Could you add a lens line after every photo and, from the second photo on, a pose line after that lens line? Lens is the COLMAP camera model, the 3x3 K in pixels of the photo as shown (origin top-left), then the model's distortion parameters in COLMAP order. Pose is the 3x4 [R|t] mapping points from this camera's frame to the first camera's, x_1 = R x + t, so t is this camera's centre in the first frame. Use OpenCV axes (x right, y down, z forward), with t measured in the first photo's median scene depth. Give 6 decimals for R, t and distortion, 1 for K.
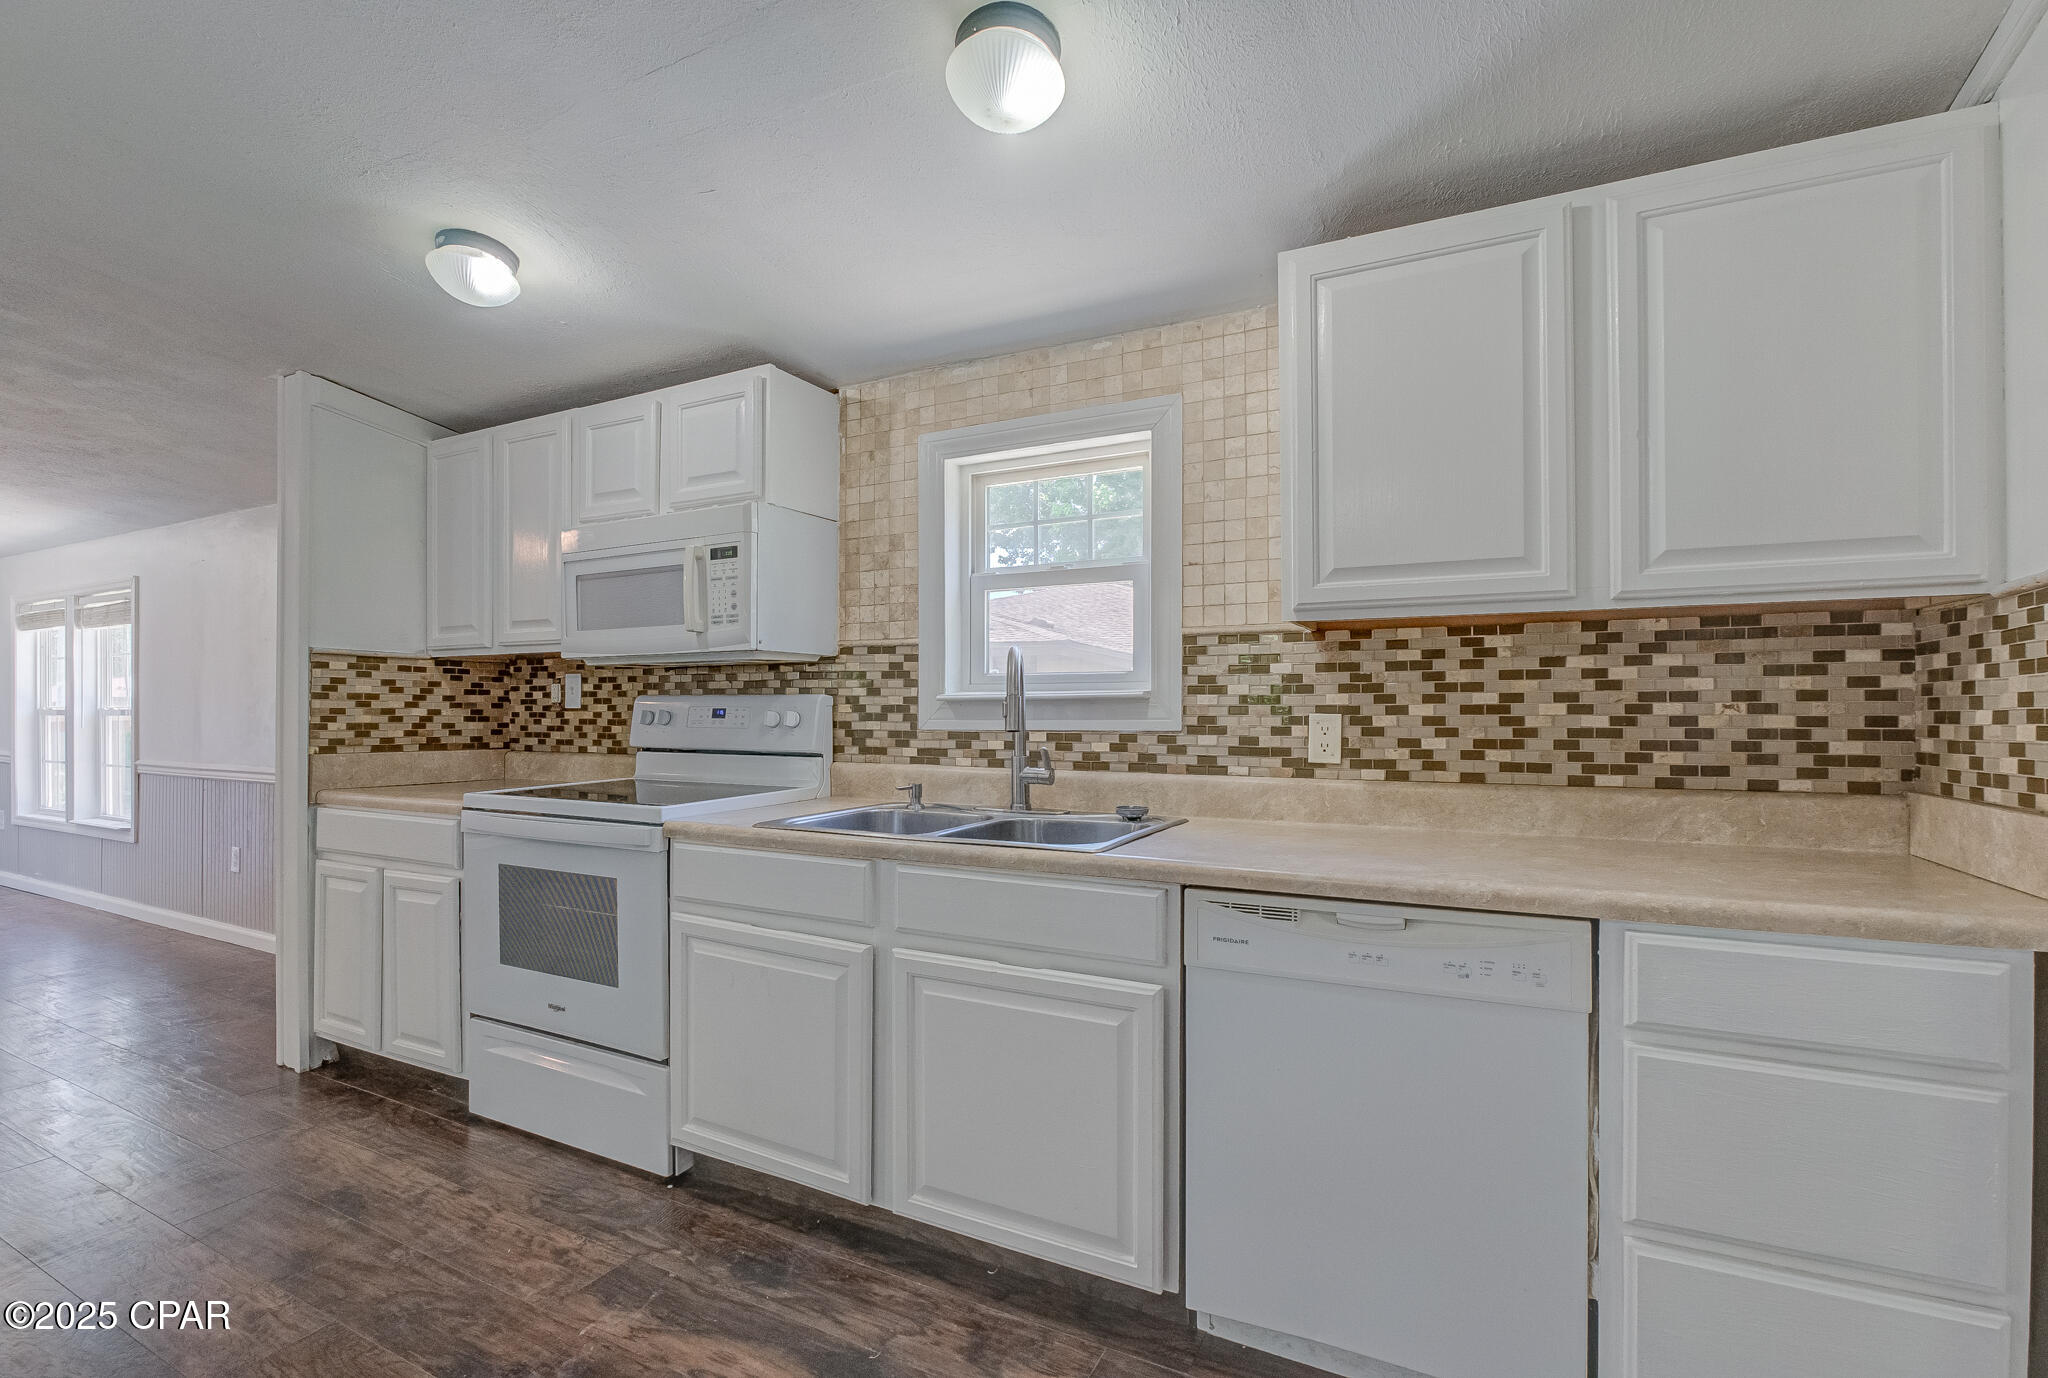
lens RADIAL K [[902.0, 0, 1024.9], [0, 902.0, 697.3], [0, 0, 1]] dist [-0.003212, -0.014127]
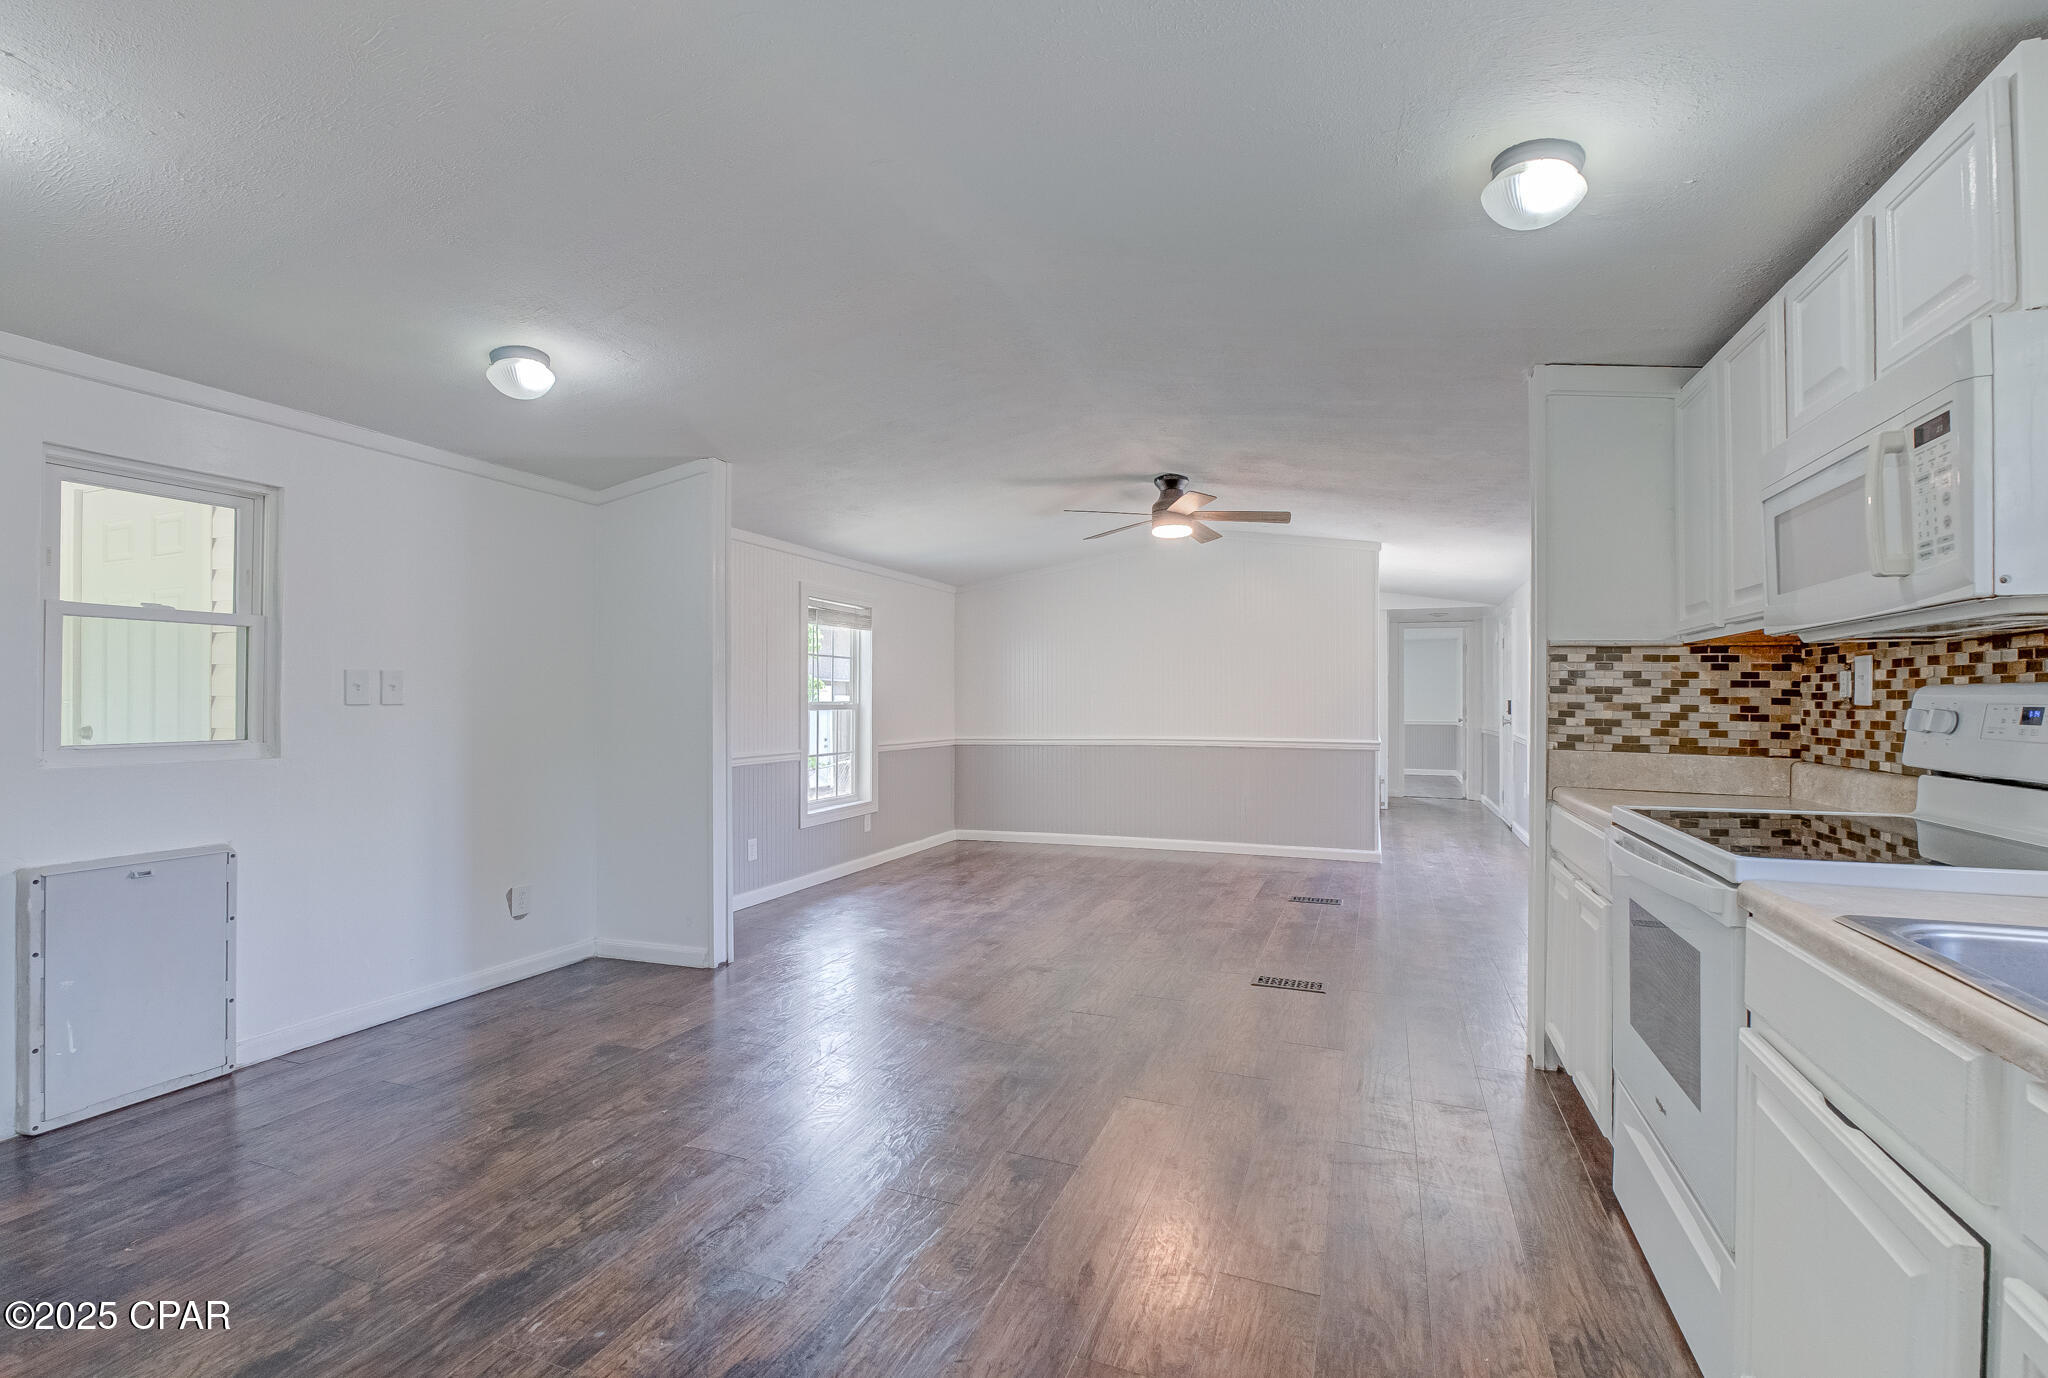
lens RADIAL K [[902.0, 0, 1024.9], [0, 902.0, 697.3], [0, 0, 1]] dist [-0.003212, -0.014127]
pose [[0.096440, 0.000667, -0.995339, 0.118745], [0.002837, 0.999996, 0.000945, 0.003516], [0.995335, -0.002915, 0.096438, 0.297431]]
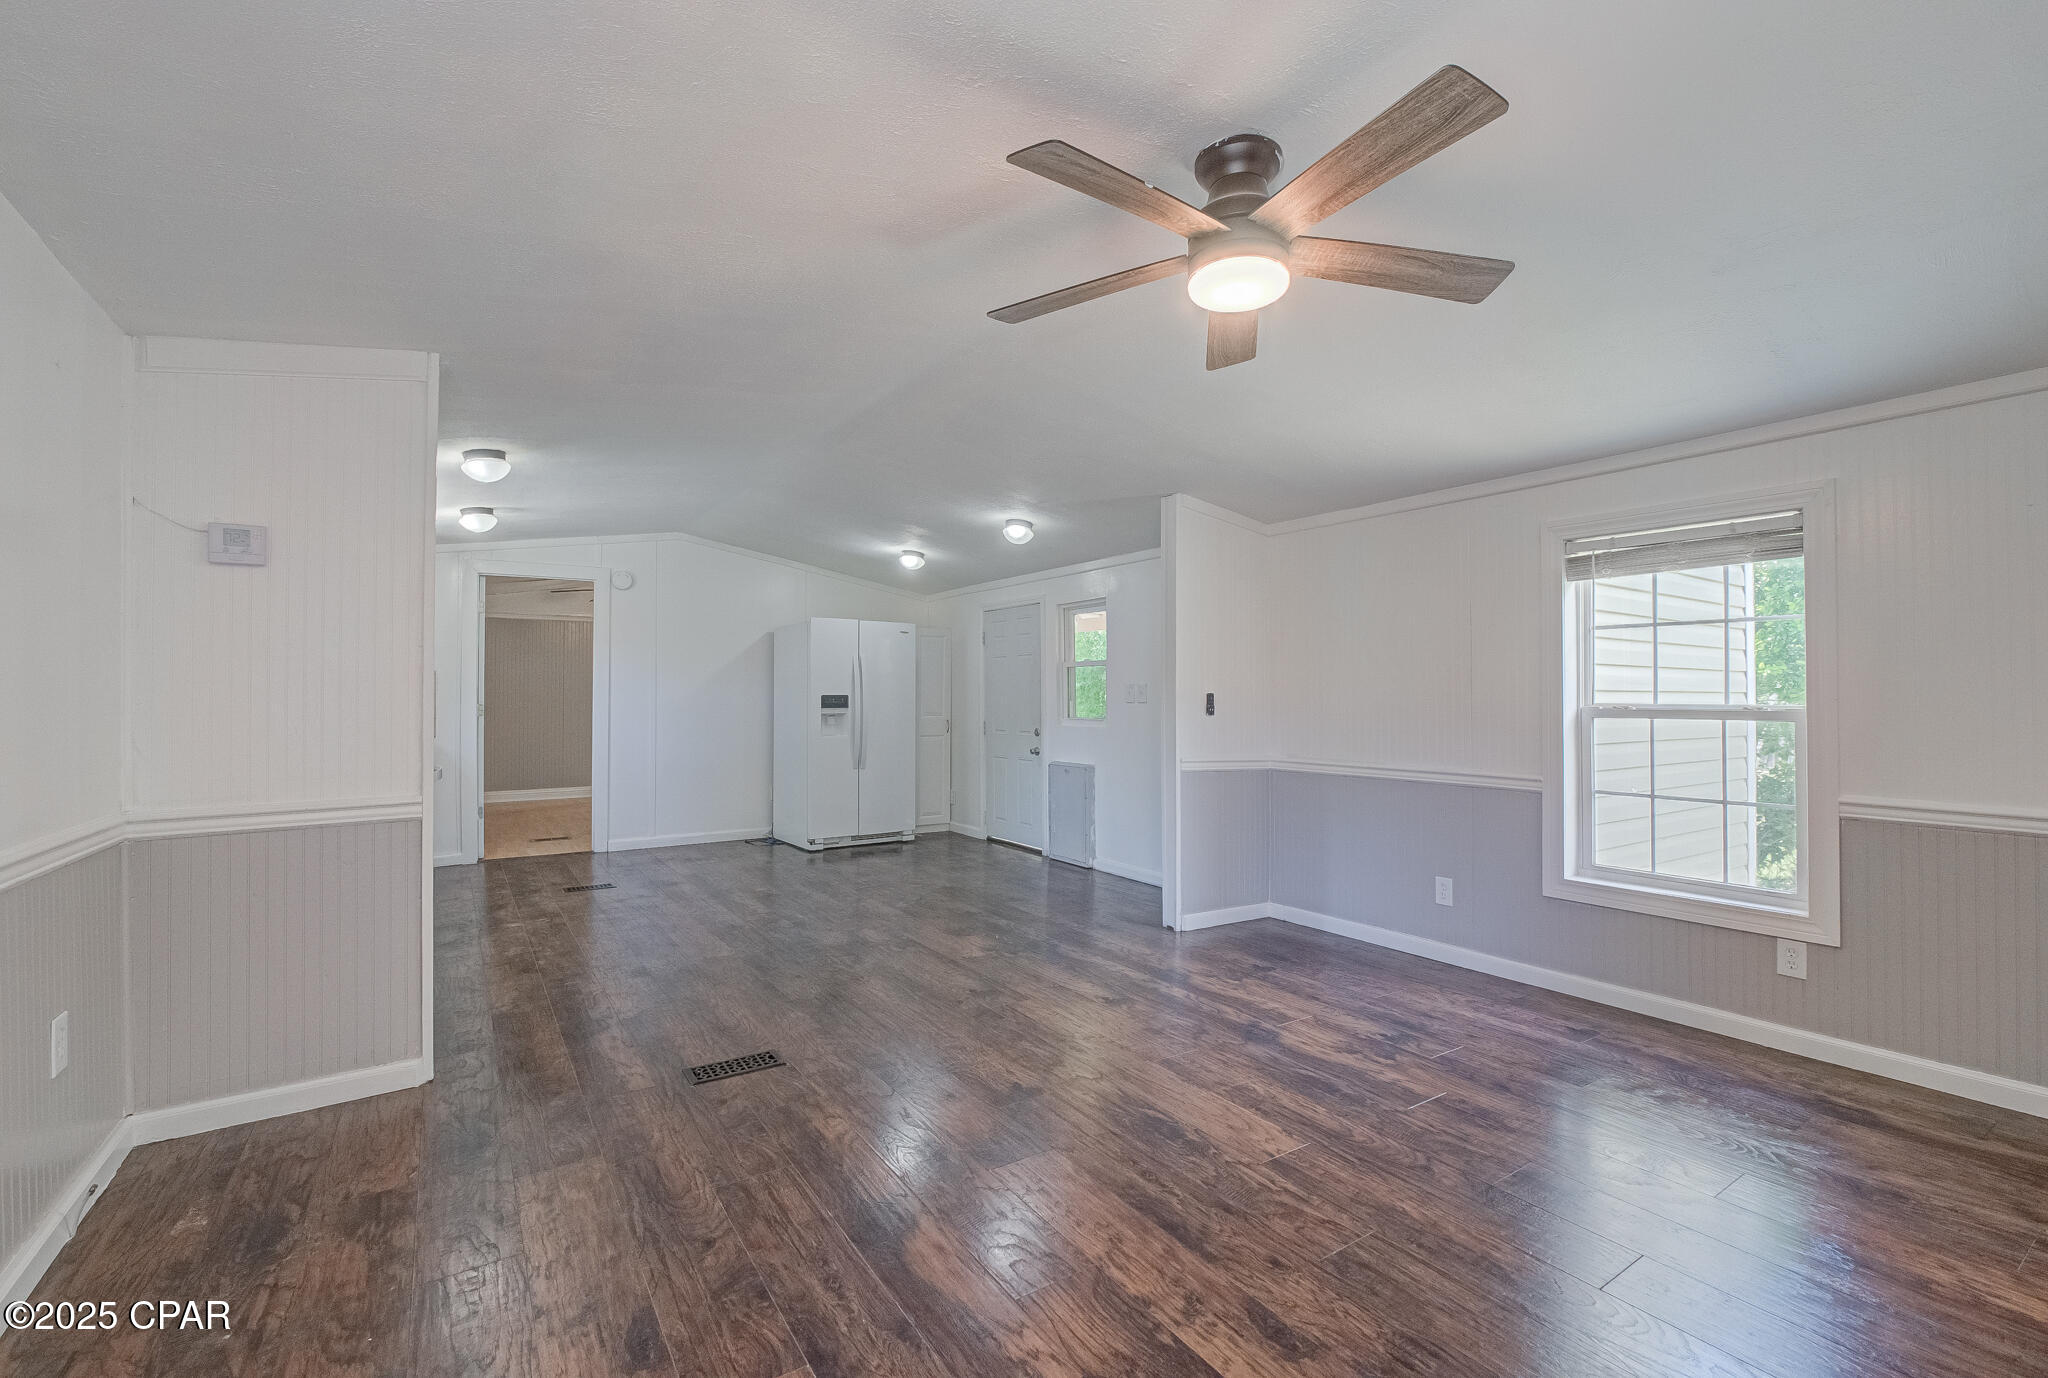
lens RADIAL K [[902.0, 0, 1024.9], [0, 902.0, 697.3], [0, 0, 1]] dist [-0.003212, -0.014127]
pose [[-0.871317, 0.003669, 0.490707, -1.641127], [-0.000698, 0.999962, -0.008717, 0.014159], [-0.490720, -0.007938, -0.871281, 1.358546]]
